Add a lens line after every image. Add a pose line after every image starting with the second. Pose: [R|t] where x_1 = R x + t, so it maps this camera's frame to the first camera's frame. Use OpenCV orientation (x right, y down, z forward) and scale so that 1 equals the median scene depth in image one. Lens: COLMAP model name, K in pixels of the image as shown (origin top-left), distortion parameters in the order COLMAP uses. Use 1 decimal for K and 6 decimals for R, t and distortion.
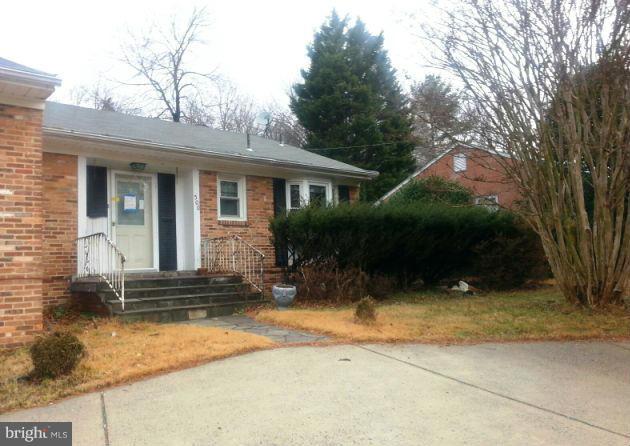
lens RADIAL K [[500.8, 0, 315.0], [0, 500.8, 223.0], [0, 0, 1]] dist [0.005172, -0.080187]
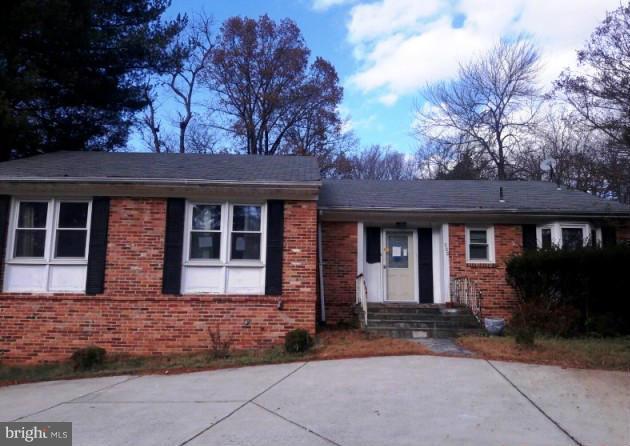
lens RADIAL K [[500.8, 0, 315.0], [0, 500.8, 223.0], [0, 0, 1]] dist [0.005172, -0.080187]
pose [[0.726436, -0.068541, -0.683808, 0.391768], [0.015531, 0.996397, -0.083373, -0.006968], [0.687059, 0.049945, 0.724883, -0.146185]]
